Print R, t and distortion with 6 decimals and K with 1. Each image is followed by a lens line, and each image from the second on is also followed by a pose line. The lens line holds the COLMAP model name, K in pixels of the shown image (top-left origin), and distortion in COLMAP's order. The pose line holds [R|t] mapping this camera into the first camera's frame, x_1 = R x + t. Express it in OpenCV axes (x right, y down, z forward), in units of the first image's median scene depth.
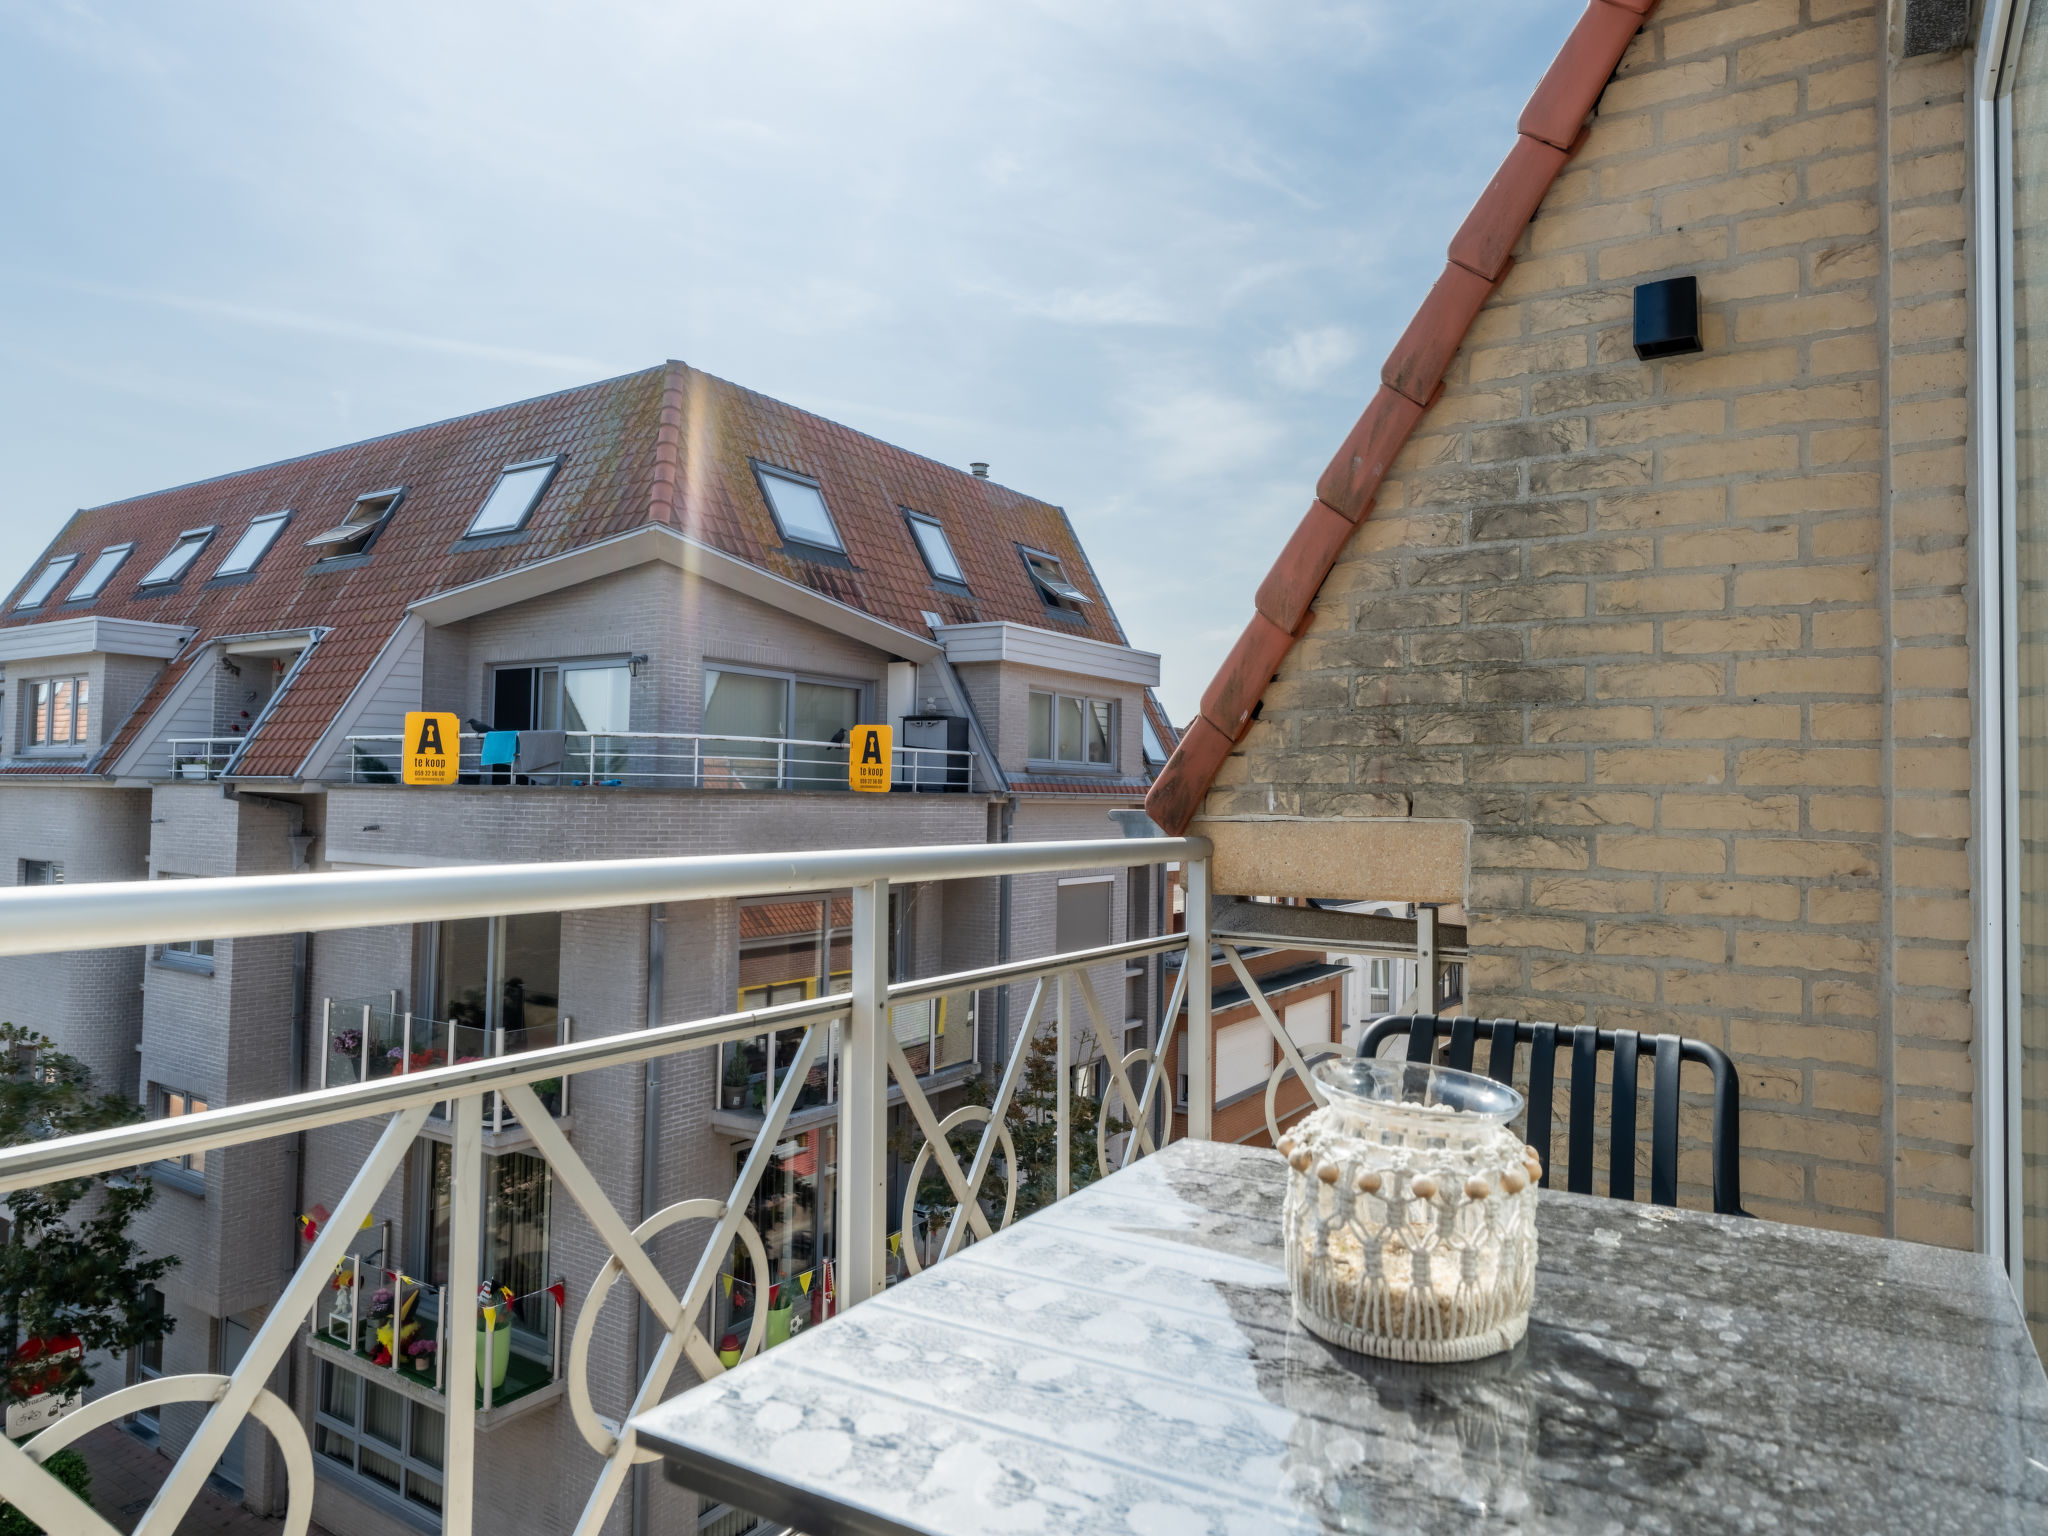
lens RADIAL K [[1259.1, 0, 1104.1], [0, 1259.1, 757.2], [0, 0, 1]] dist [-0.032329, 0.034858]
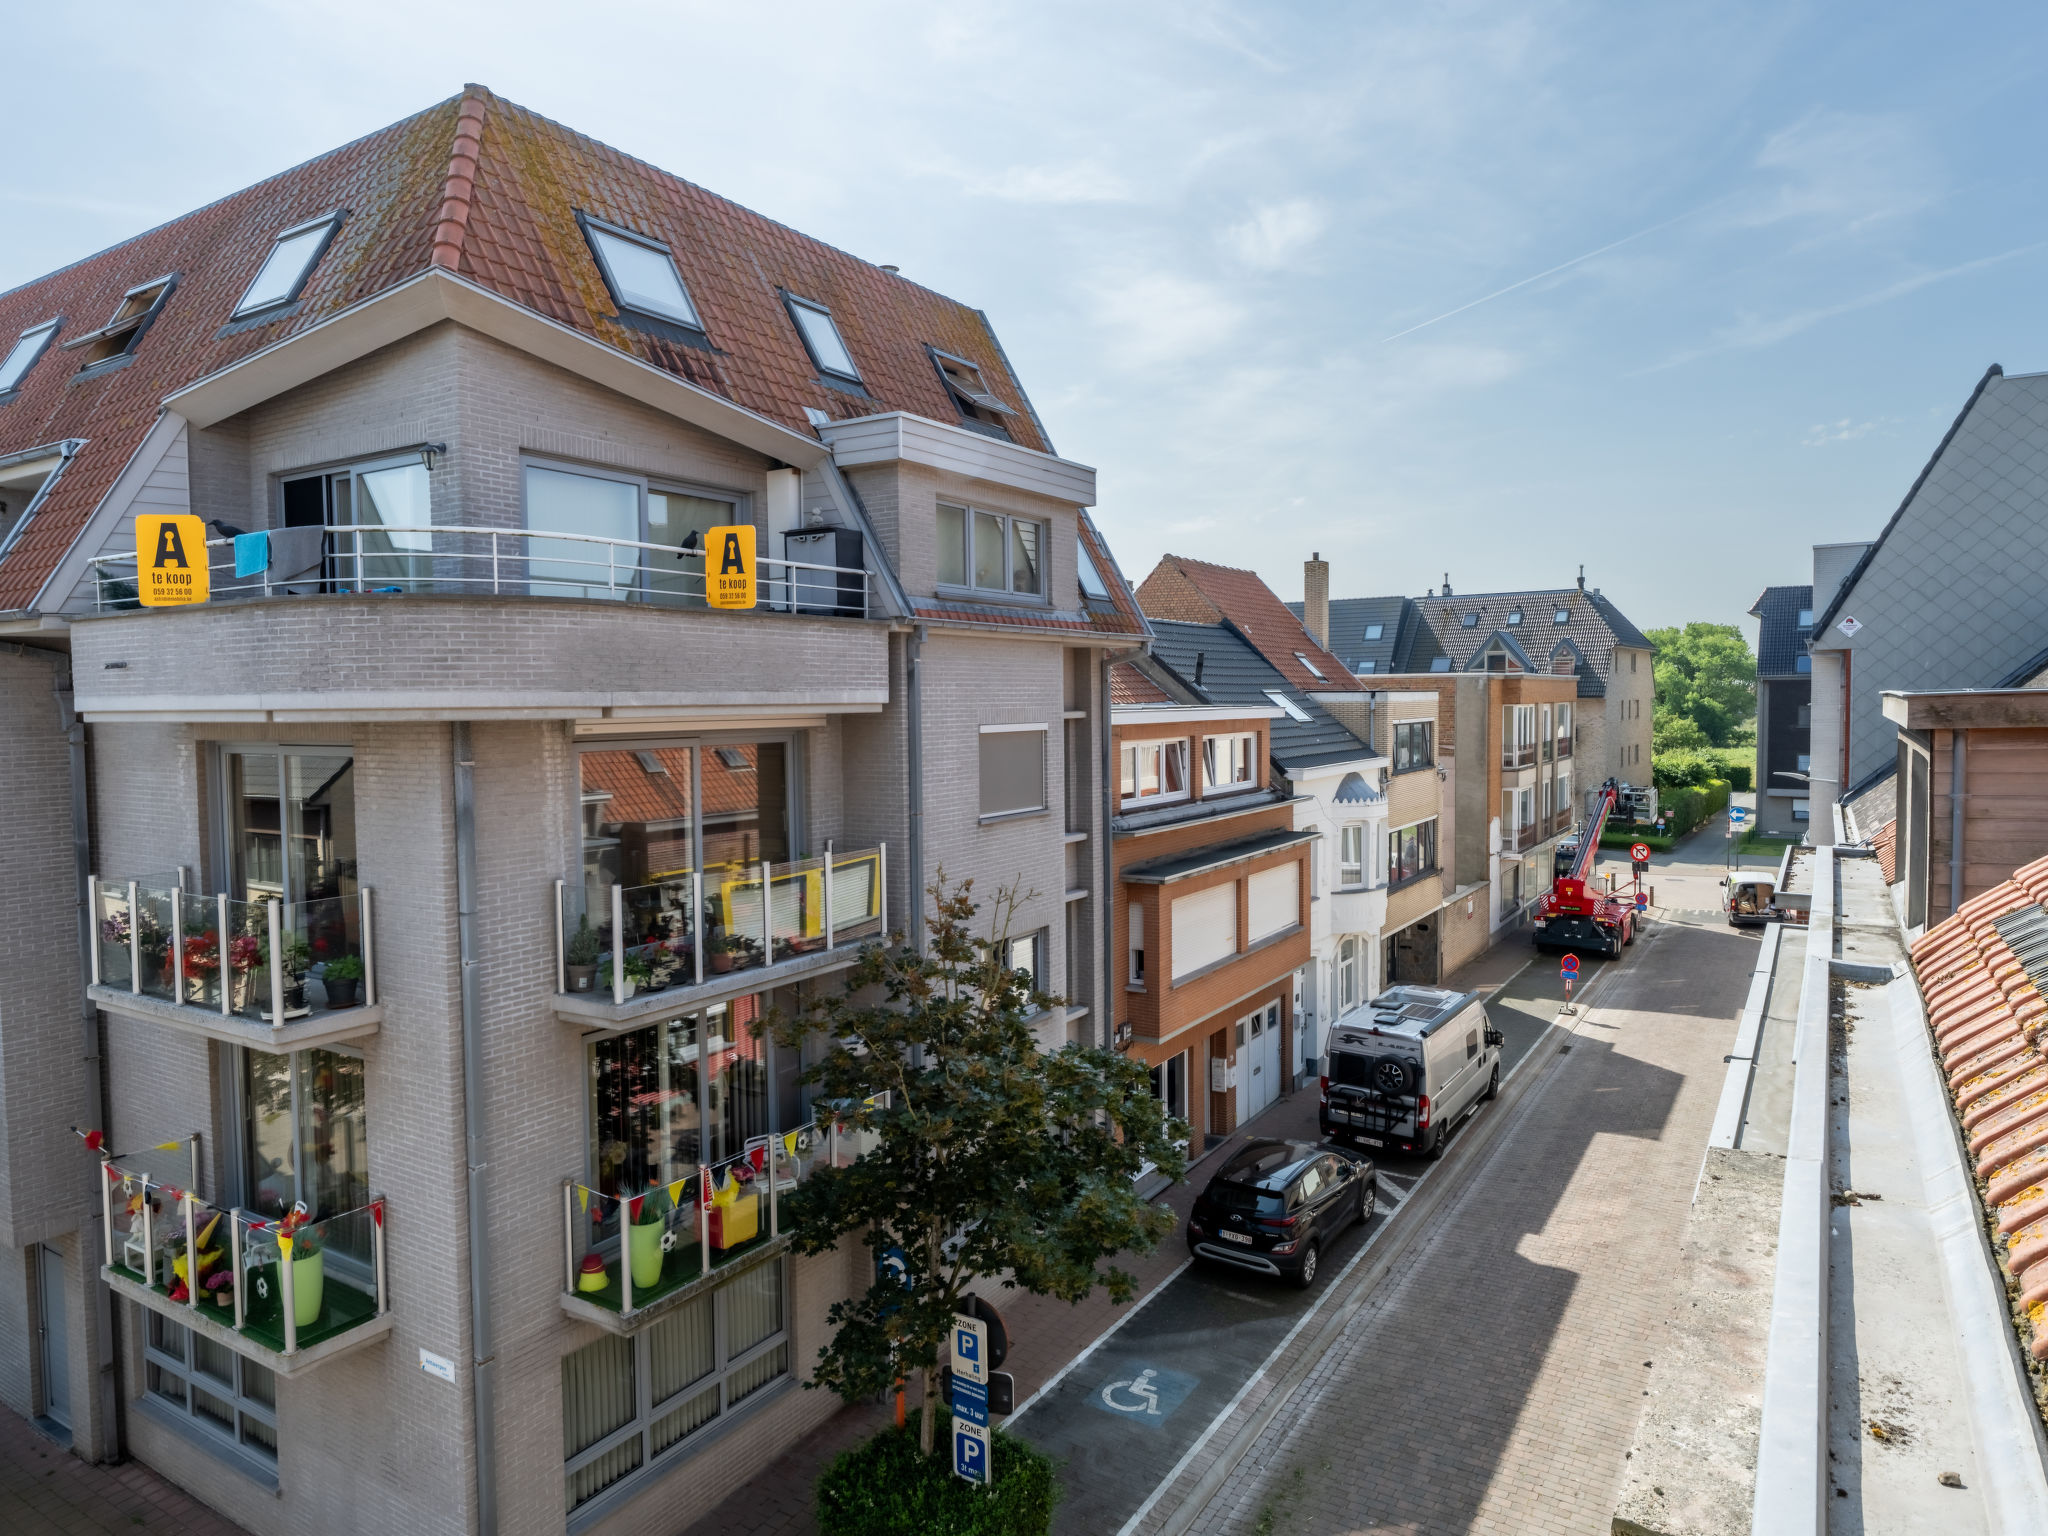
lens RADIAL K [[1256.4, 0, 1069.6], [0, 1256.4, 760.2], [0, 0, 1]] dist [0.002268, -0.002576]
pose [[0.999654, -0.025873, -0.004799, 0.030881], [0.026176, 0.996408, 0.080538, 0.057153], [0.002698, -0.080636, 0.996740, 0.151810]]
